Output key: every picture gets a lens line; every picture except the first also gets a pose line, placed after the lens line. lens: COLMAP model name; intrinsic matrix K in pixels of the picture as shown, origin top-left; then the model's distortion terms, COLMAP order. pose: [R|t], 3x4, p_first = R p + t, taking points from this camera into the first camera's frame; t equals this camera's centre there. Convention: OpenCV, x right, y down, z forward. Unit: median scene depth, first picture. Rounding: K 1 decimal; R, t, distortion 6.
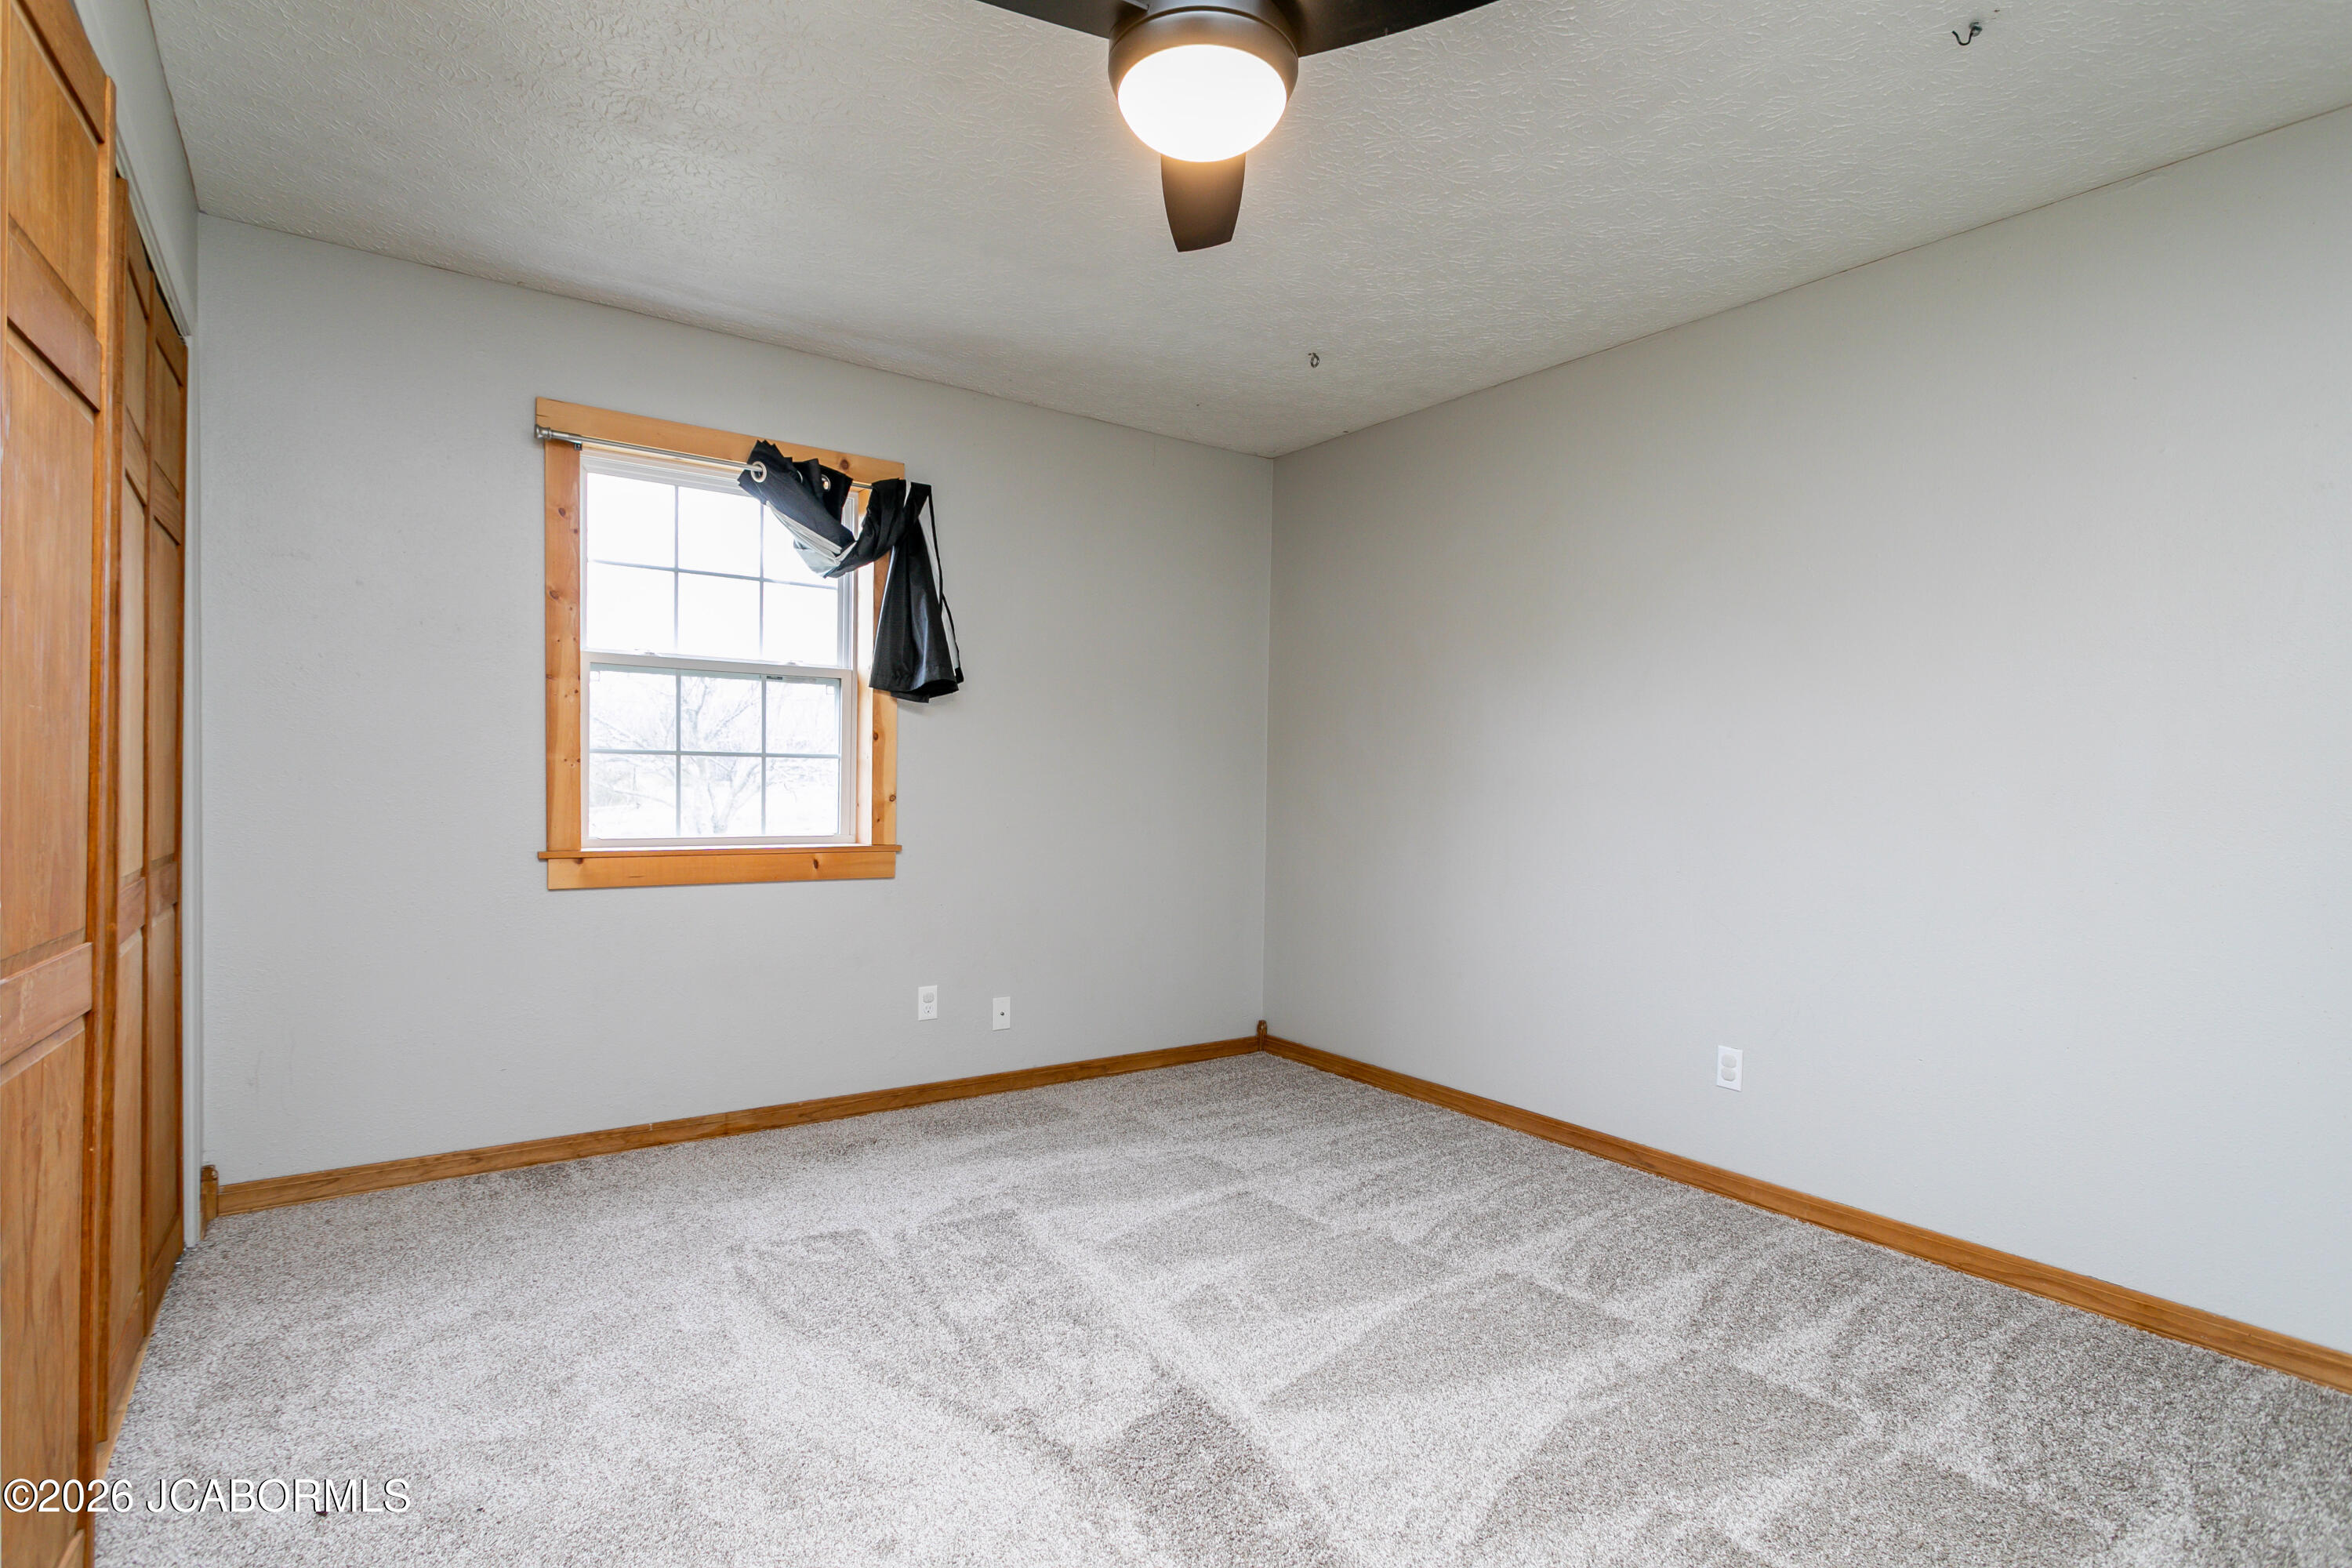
lens RADIAL K [[1136.6, 0, 1183.3], [0, 1136.6, 801.5], [0, 0, 1]] dist [-0.002650, 0.000030]
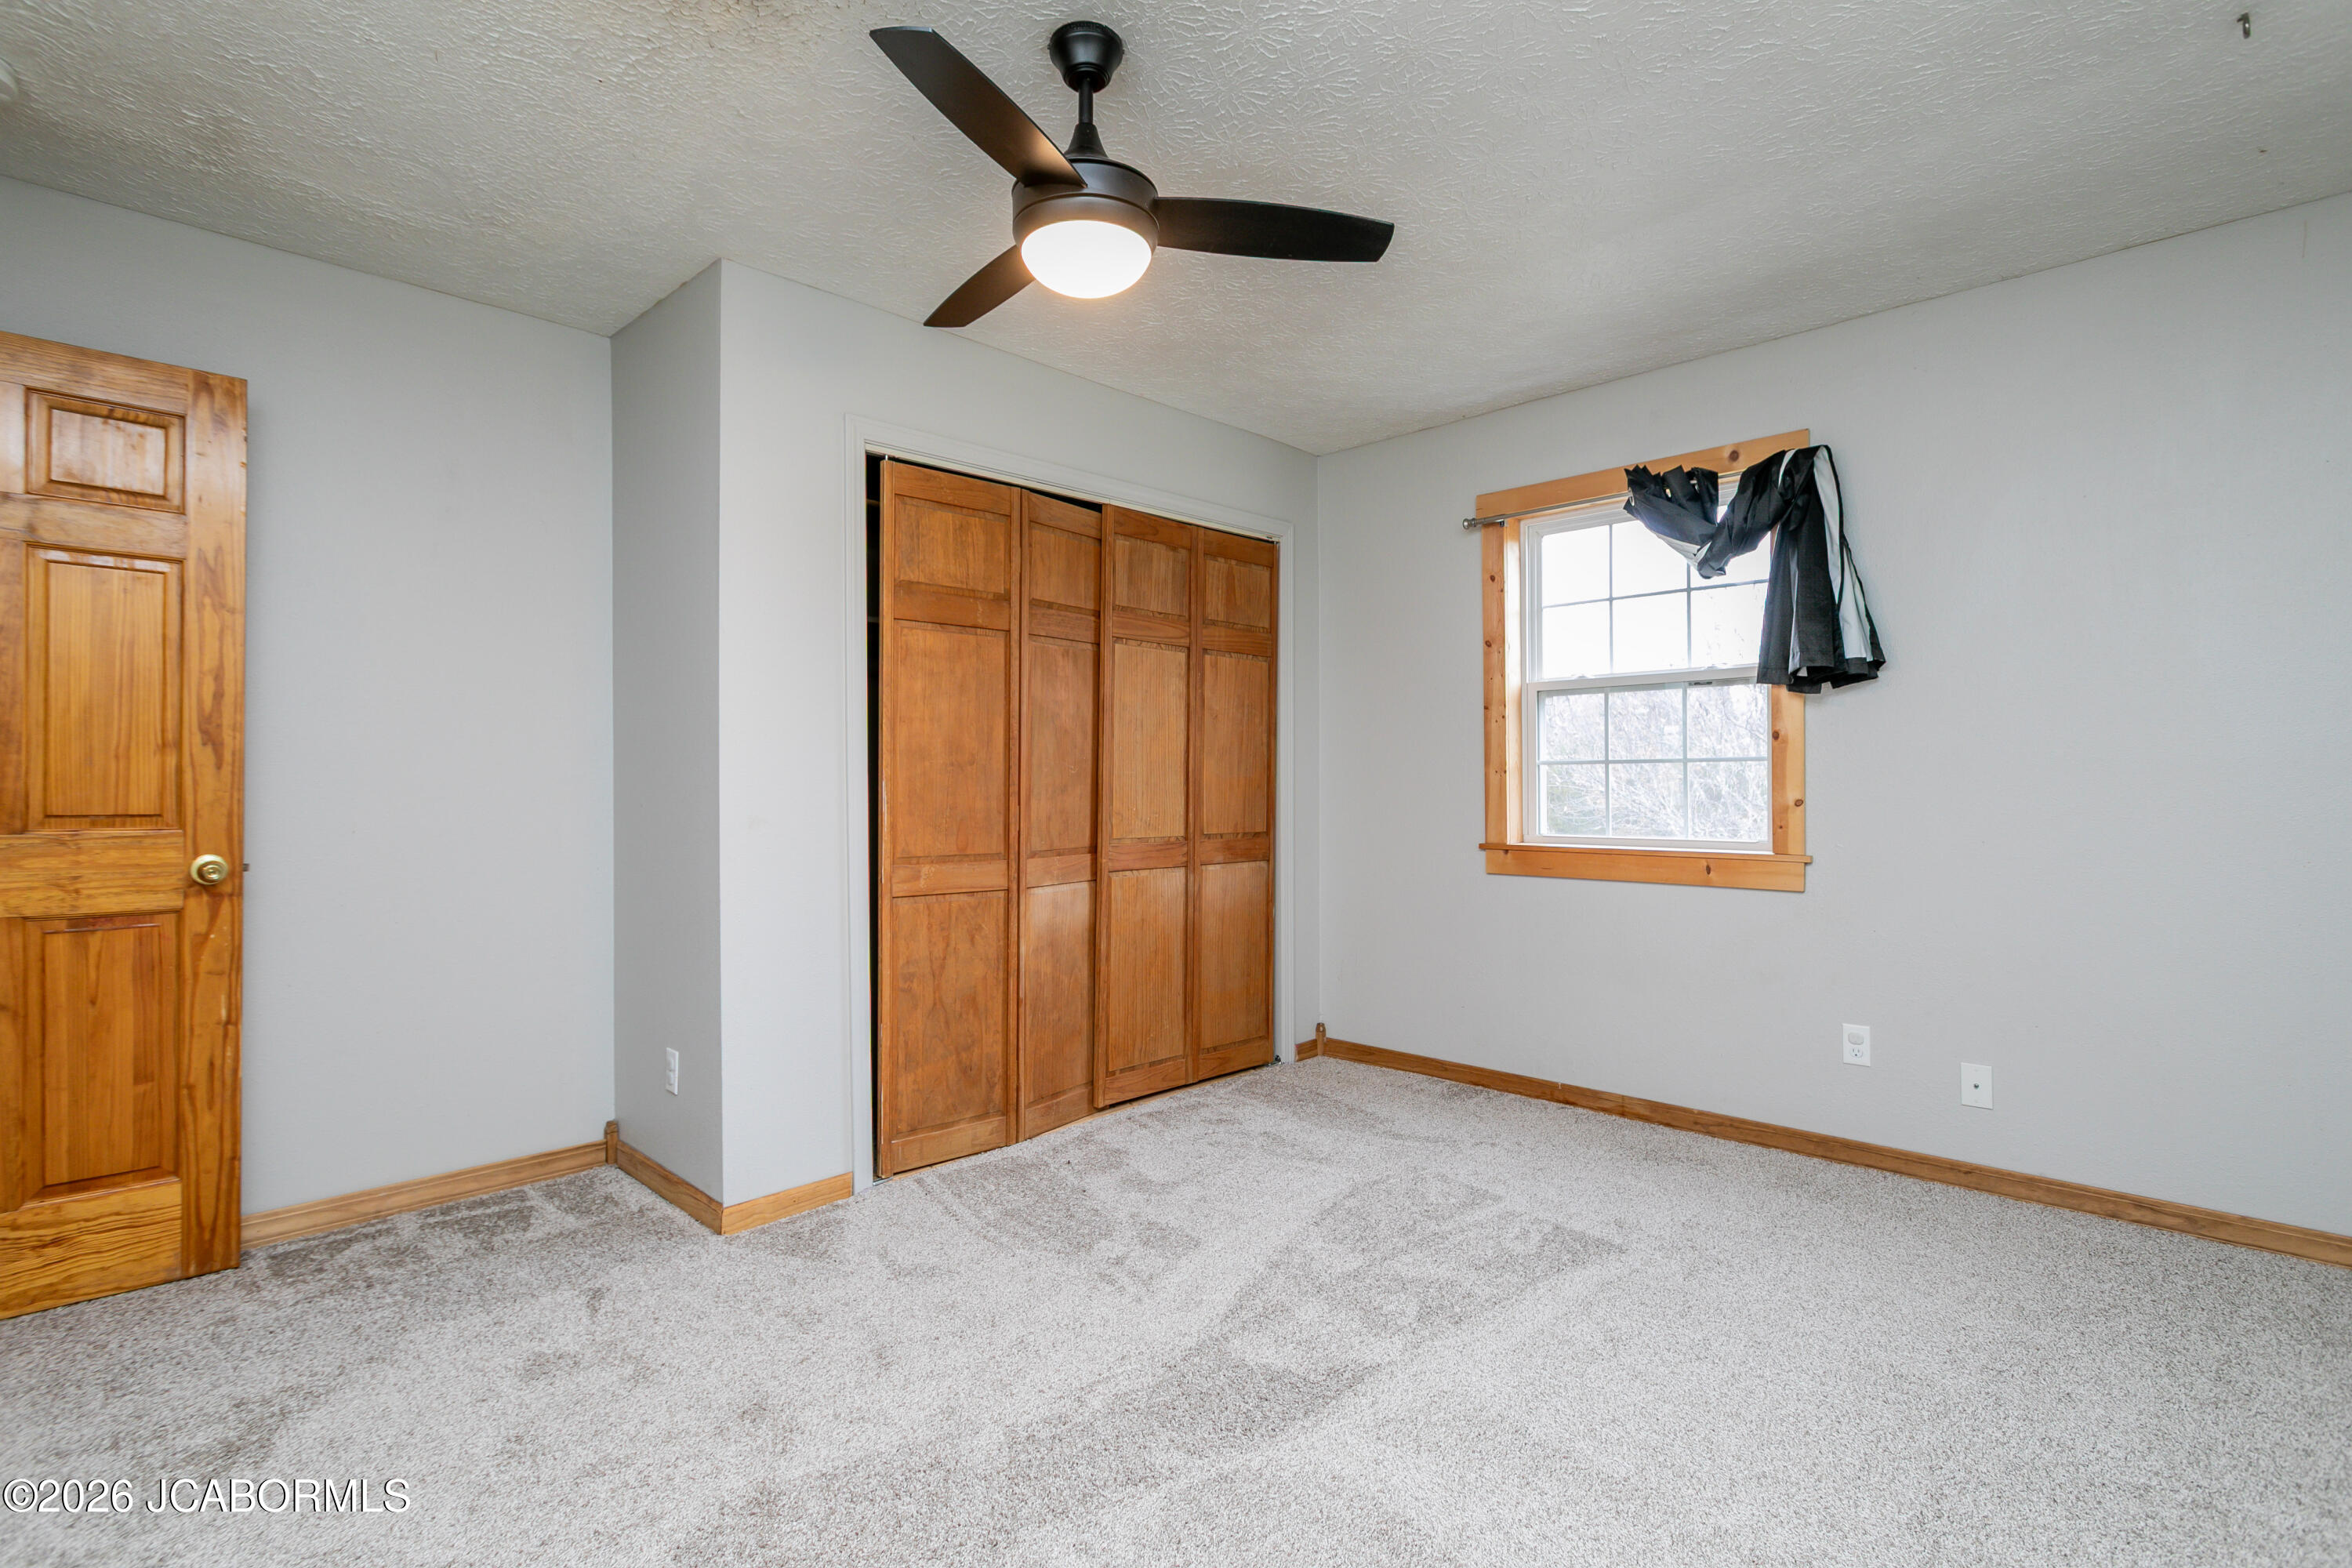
lens RADIAL K [[1136.6, 0, 1181.4], [0, 1136.6, 773.7], [0, 0, 1]] dist [-0.002650, 0.000030]
pose [[0.163144, -0.021183, -0.986375, 0.590003], [-0.001944, 0.999761, -0.021793, -0.006081], [0.986600, 0.005473, 0.163064, 0.404758]]
